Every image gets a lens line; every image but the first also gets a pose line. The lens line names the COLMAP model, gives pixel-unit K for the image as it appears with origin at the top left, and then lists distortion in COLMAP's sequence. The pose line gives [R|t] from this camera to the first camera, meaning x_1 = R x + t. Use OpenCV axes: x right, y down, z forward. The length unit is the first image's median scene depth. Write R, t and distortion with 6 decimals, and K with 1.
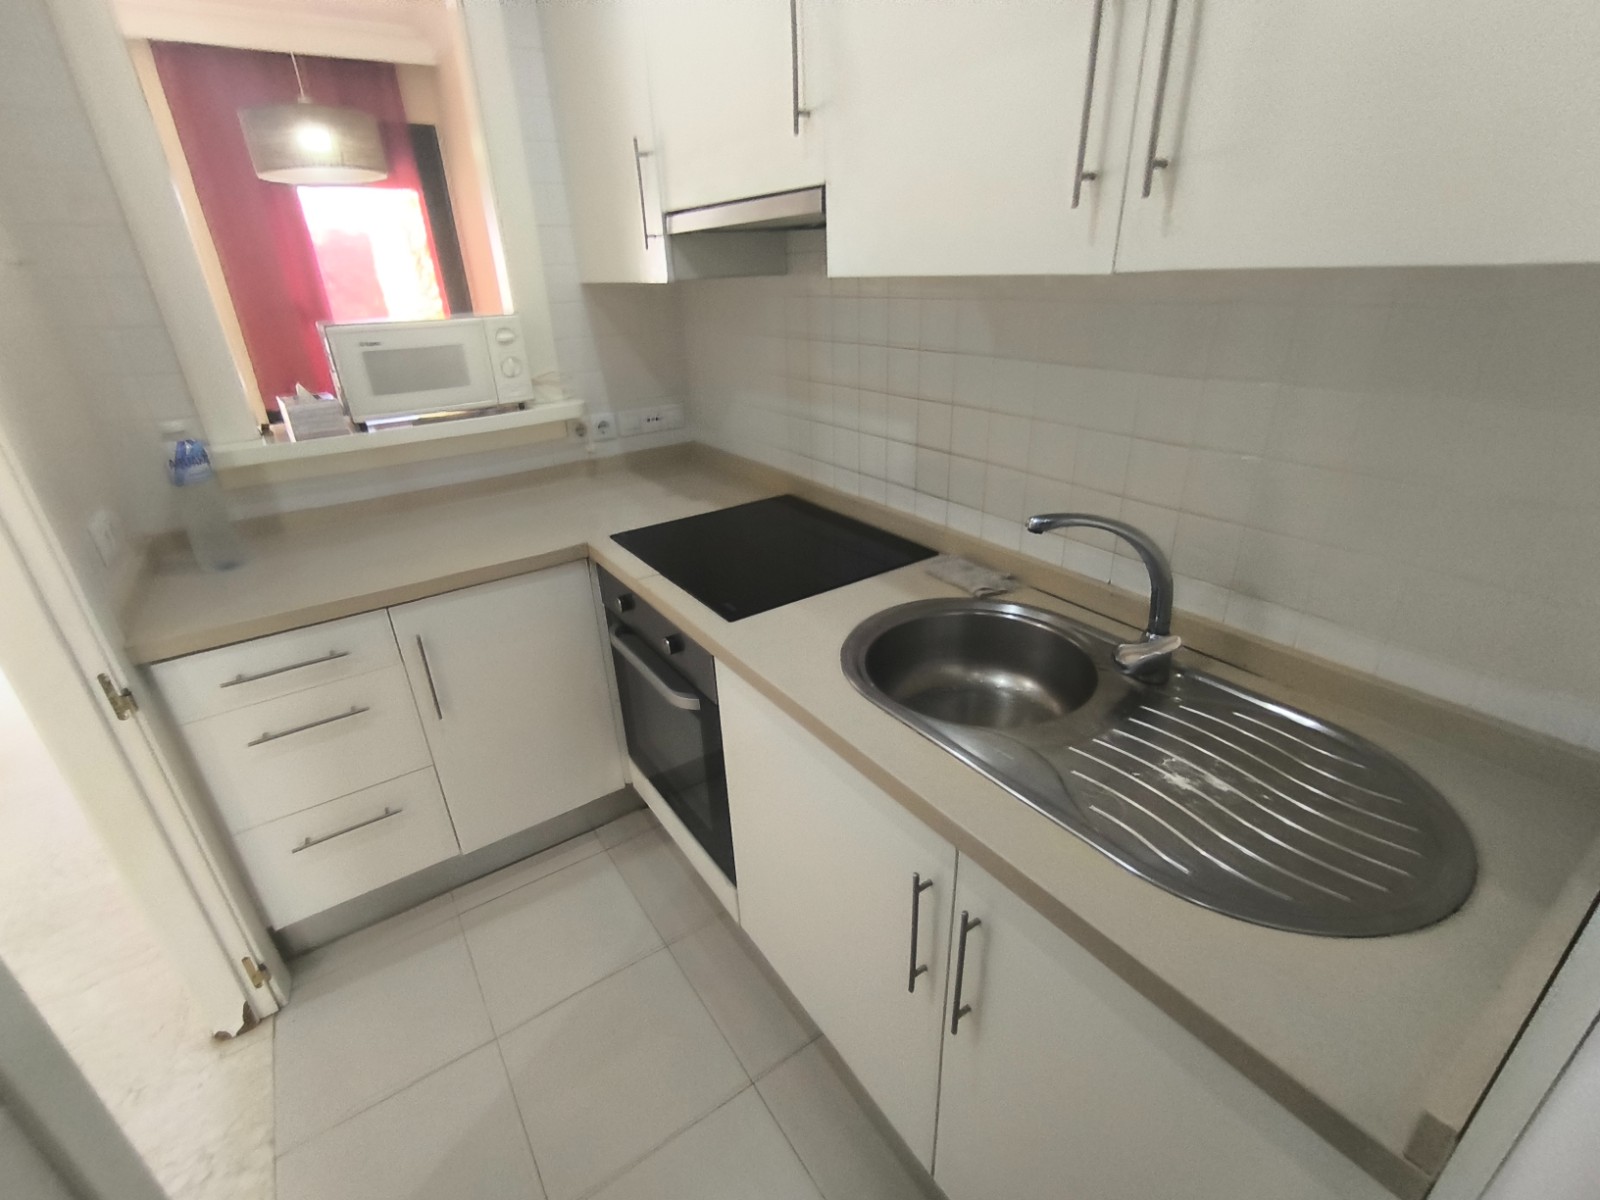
lens RADIAL K [[721.7, 0, 800.0], [0, 721.7, 600.0], [0, 0, 1]] dist [-0.001680, -0.000317]
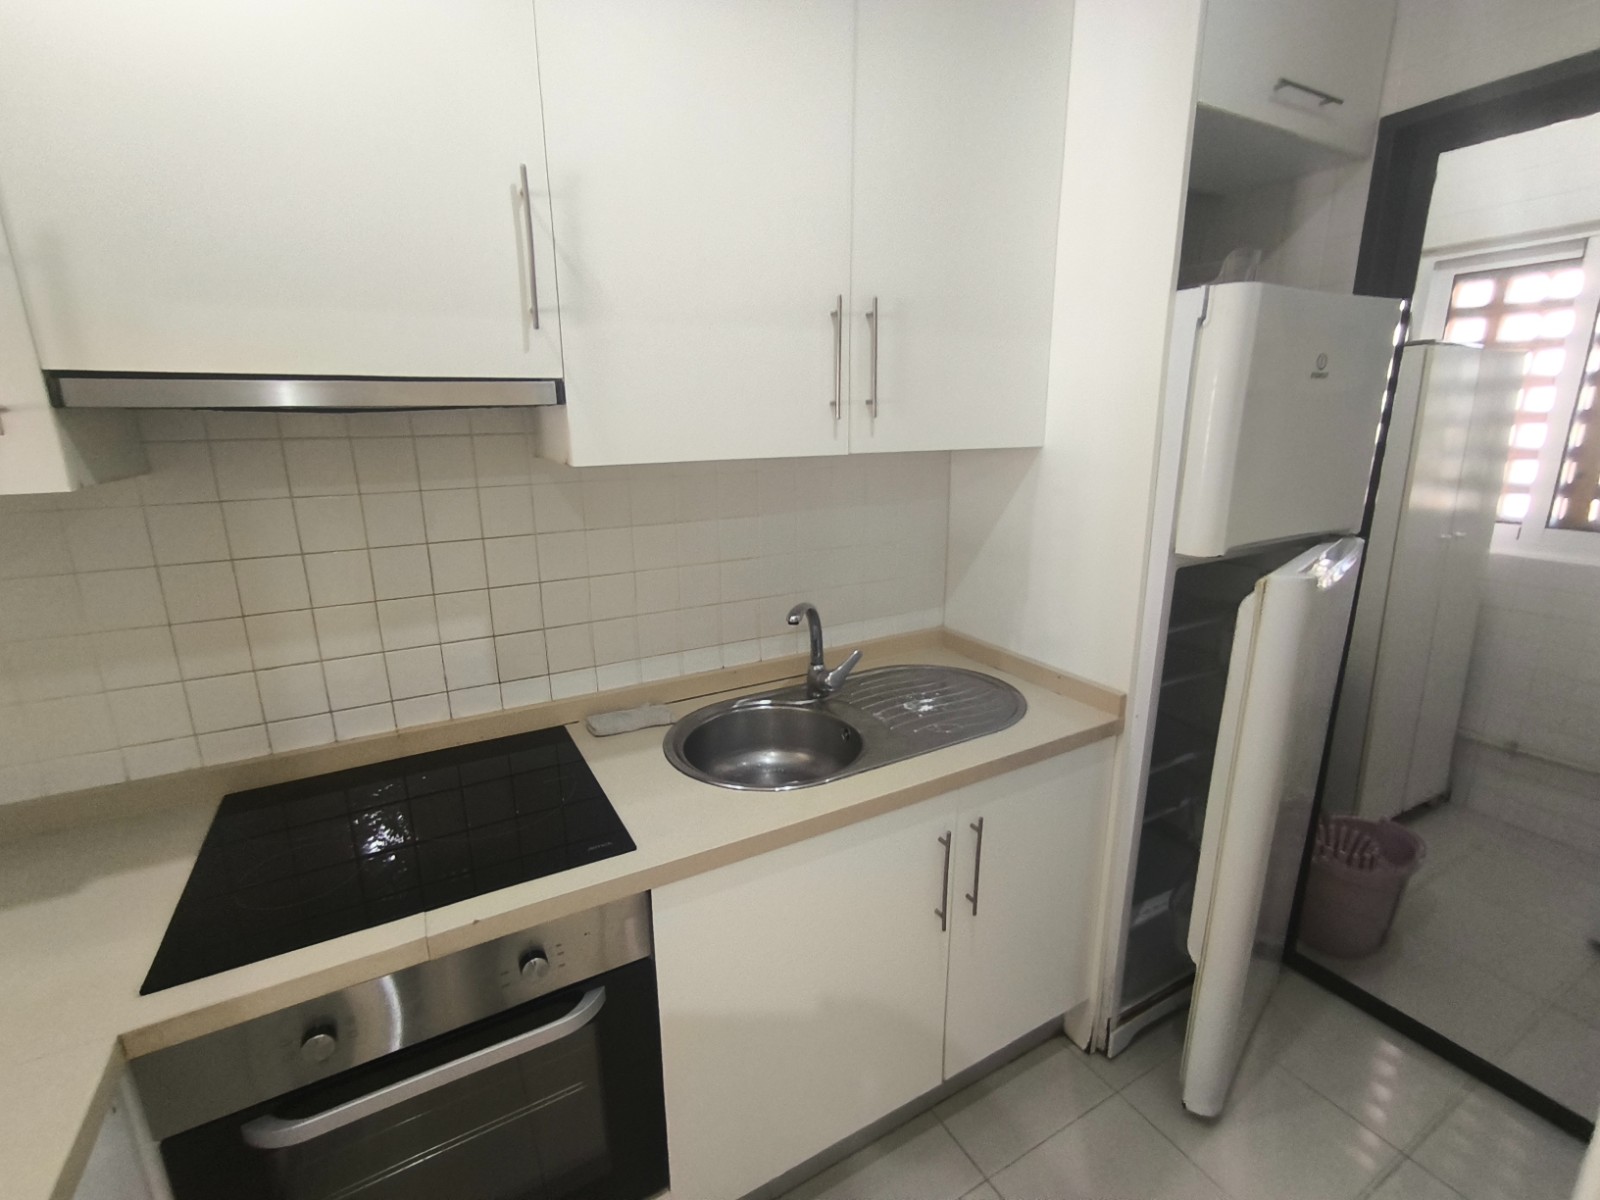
lens RADIAL K [[721.7, 0, 800.0], [0, 721.7, 600.0], [0, 0, 1]] dist [-0.001680, -0.000317]
pose [[0.103035, -0.203767, 0.973583, -0.938043], [0.430381, 0.891559, 0.141052, -0.296480], [-0.896747, 0.404478, 0.179559, 0.633507]]
